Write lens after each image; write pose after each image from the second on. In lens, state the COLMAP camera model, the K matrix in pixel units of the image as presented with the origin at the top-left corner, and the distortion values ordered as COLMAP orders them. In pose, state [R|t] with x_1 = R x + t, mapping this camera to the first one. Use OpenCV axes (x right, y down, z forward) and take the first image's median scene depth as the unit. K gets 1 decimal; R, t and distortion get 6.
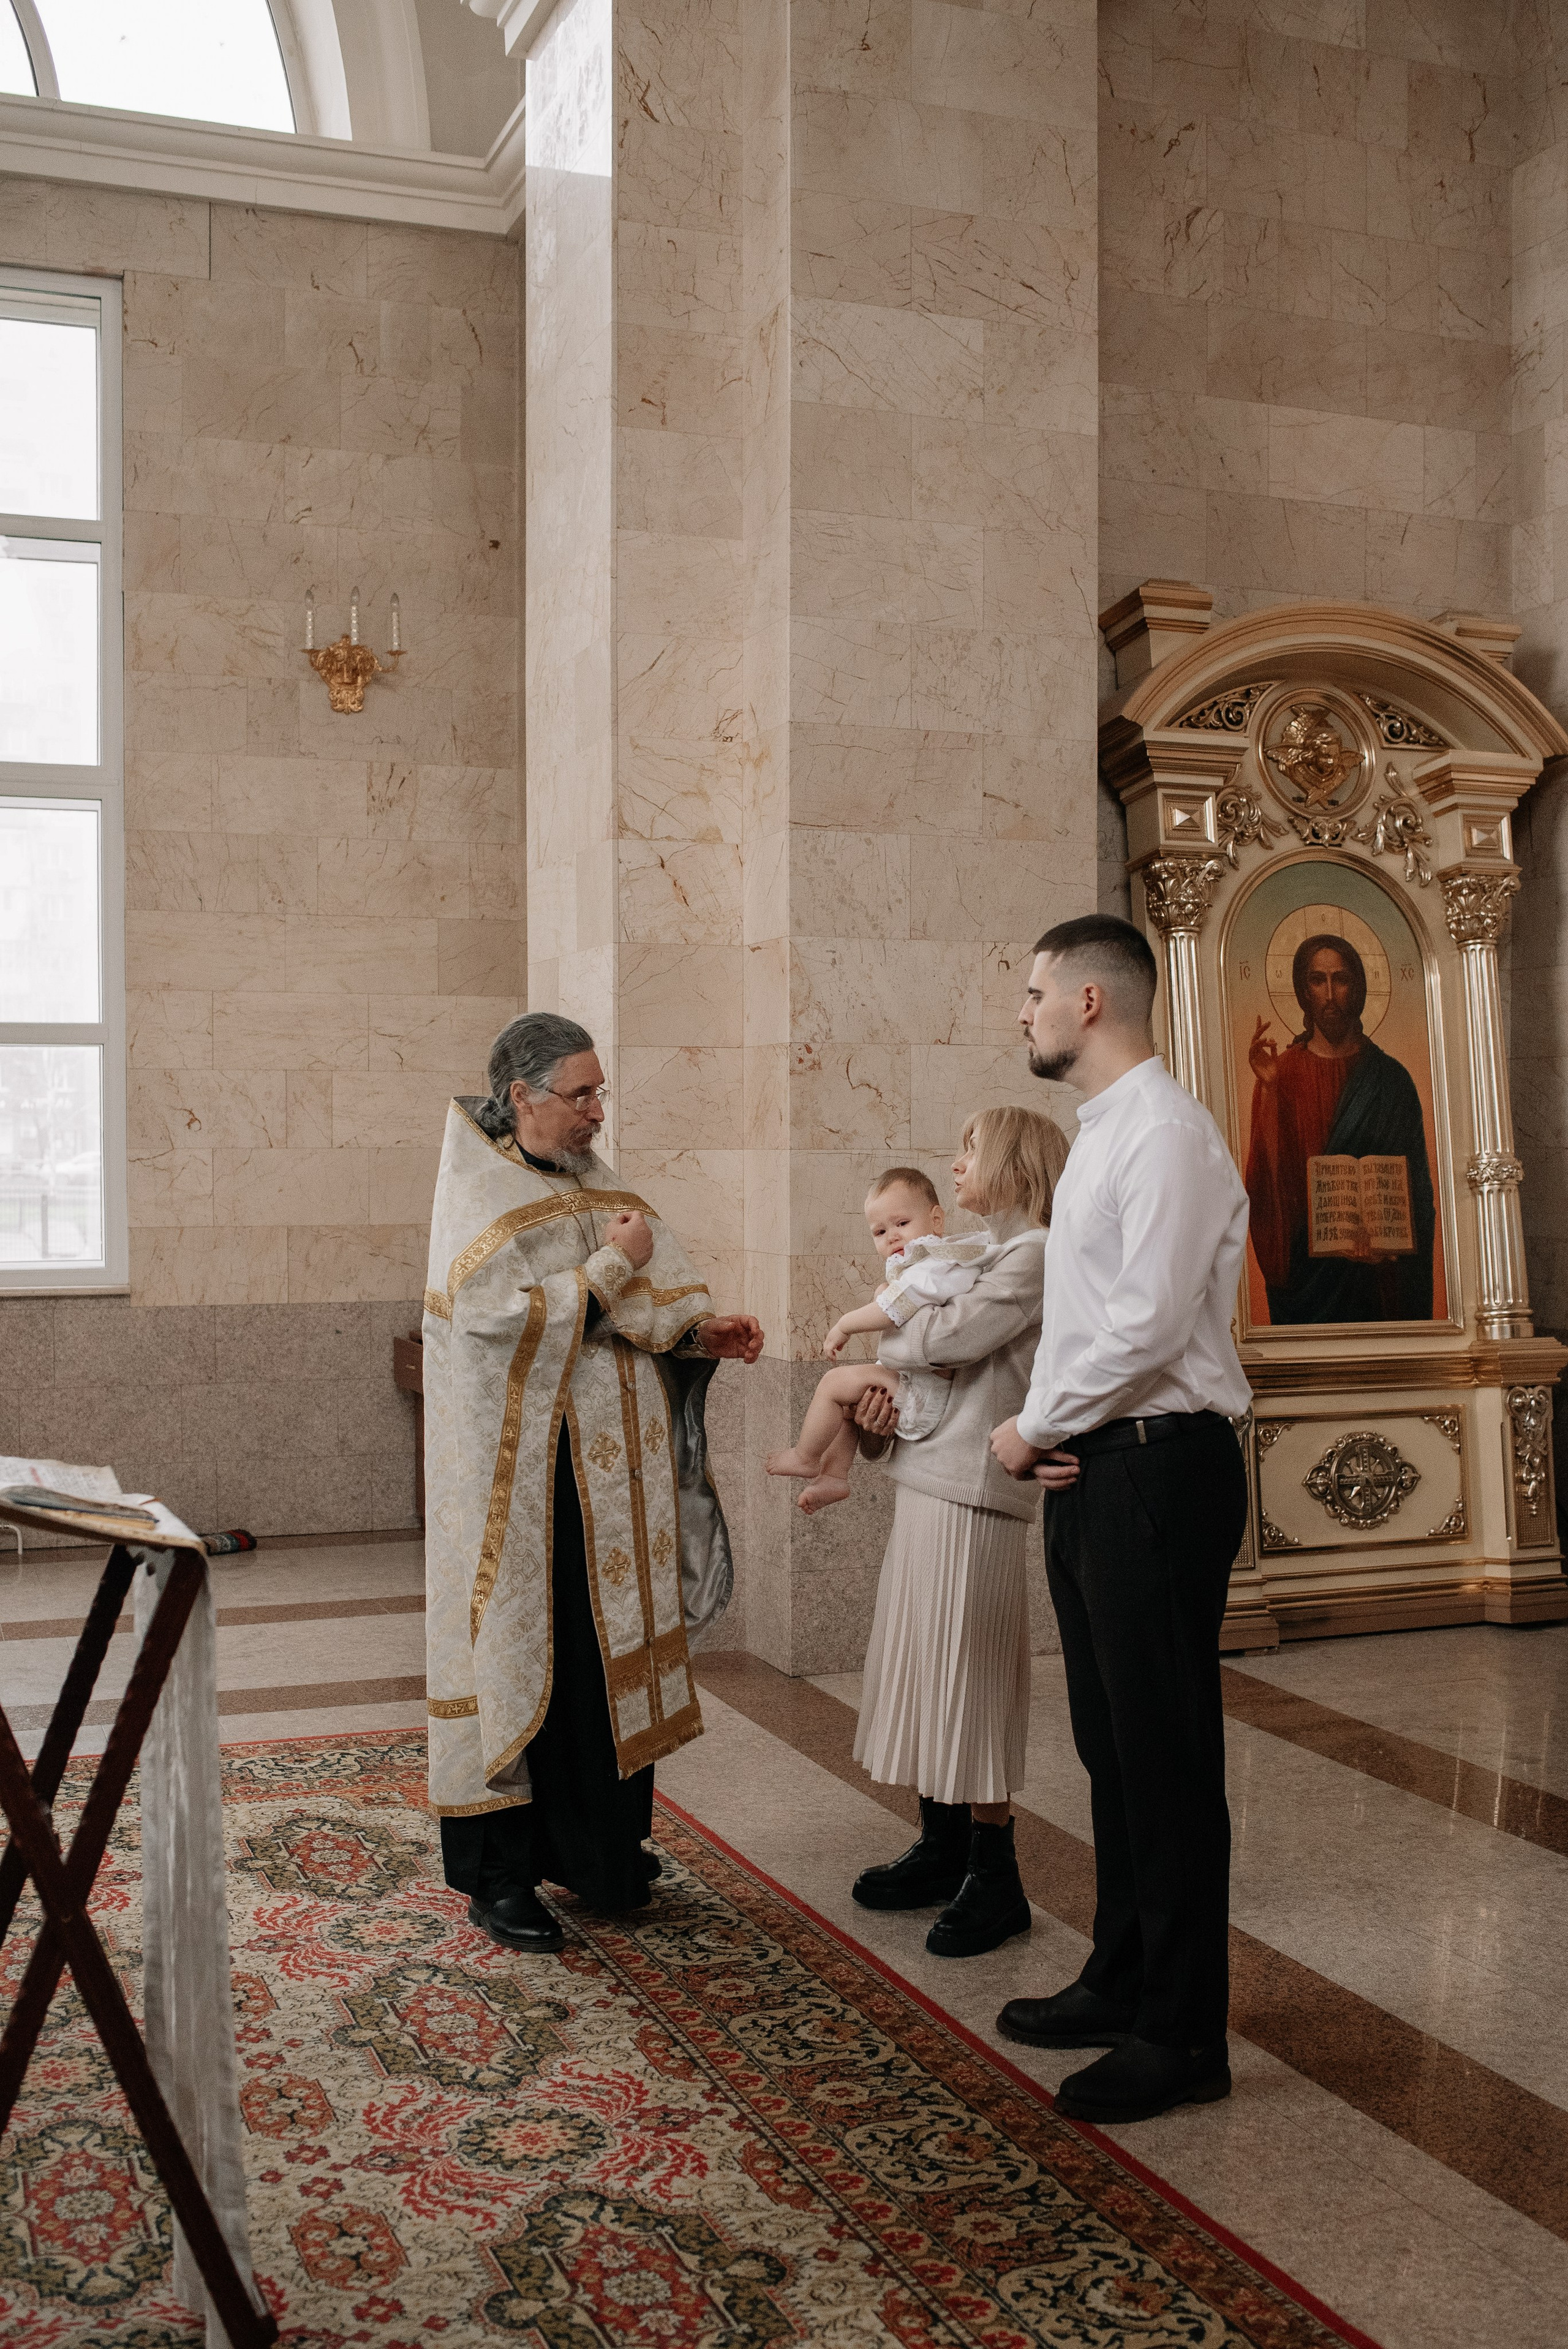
lens RADIAL K [[2416.3, 0, 785.9], [0, 2416.3, 1239.9], [0, 0, 1]] dist [-0.091837, 0.075905]
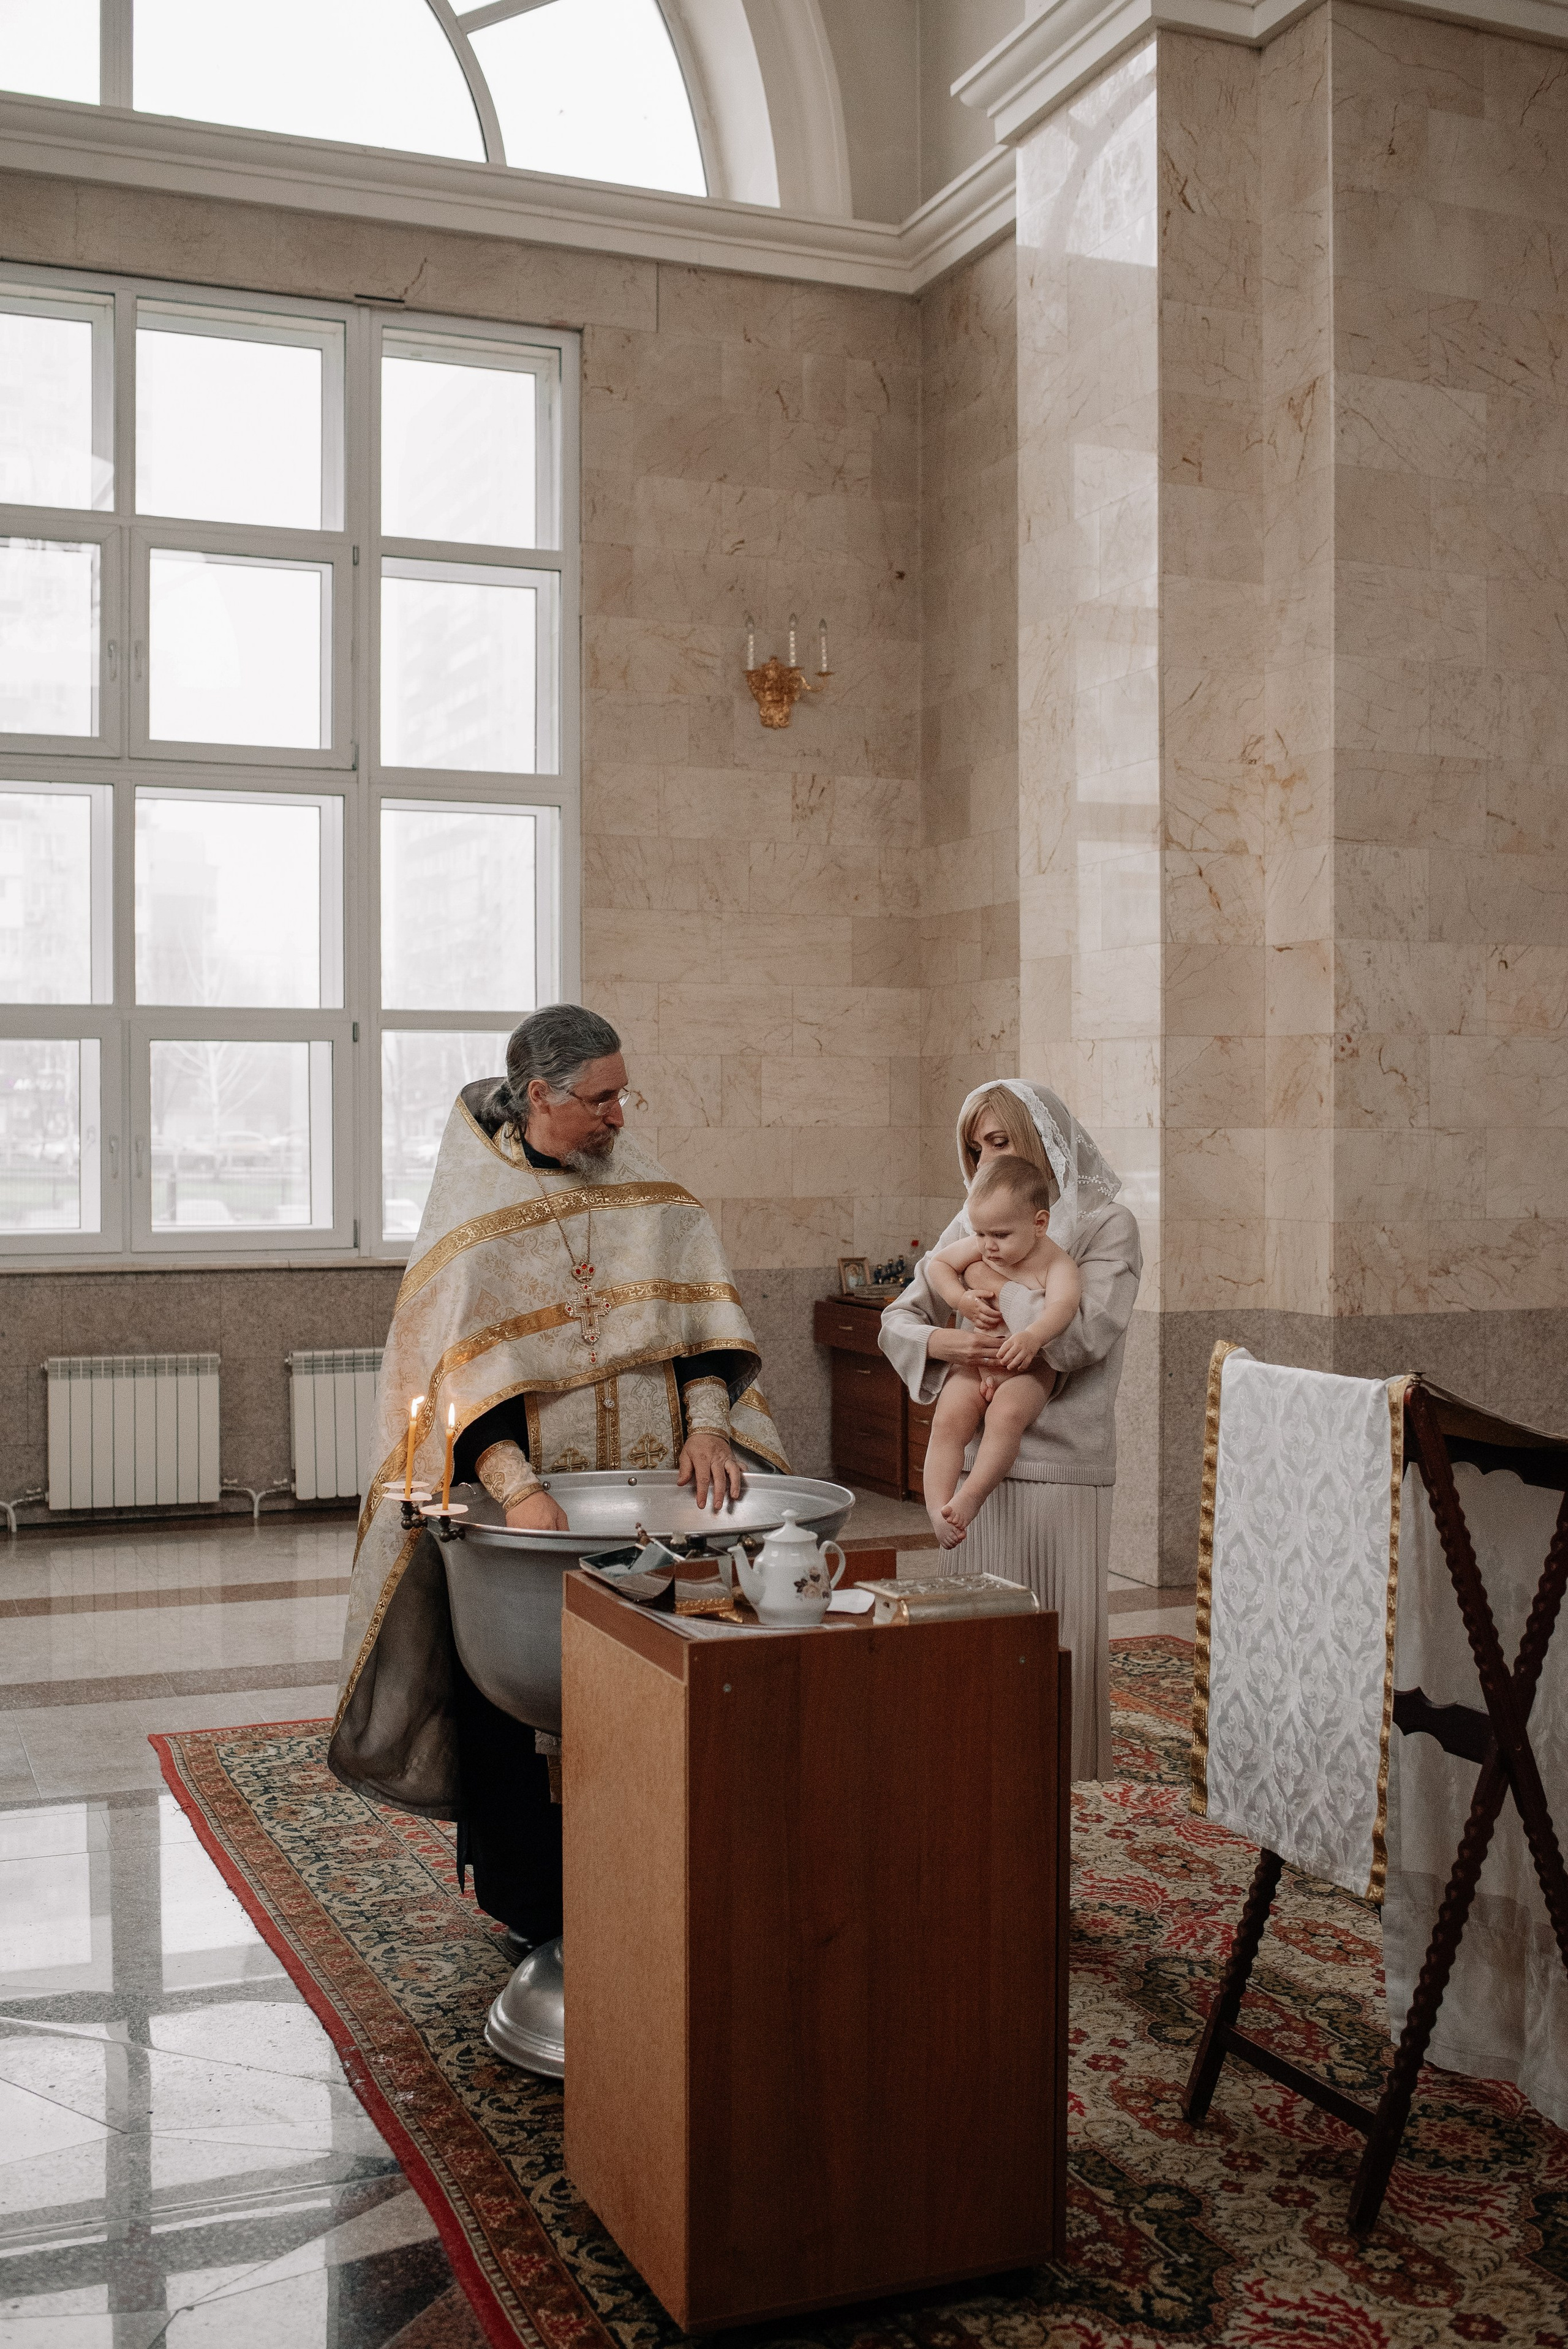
lens RADIAL K [[2336.1, 0, 782.9], [0, 2336.1, 1174.5], [0, 0, 1]] dist [-0.104595, 0.106810]
pose [[0.999819, -0.001289, 0.019005, -0.242465], [0.001632, 0.999836, -0.018047, 0.002834], [-0.018979, 0.018075, 0.999656, -0.065529]]
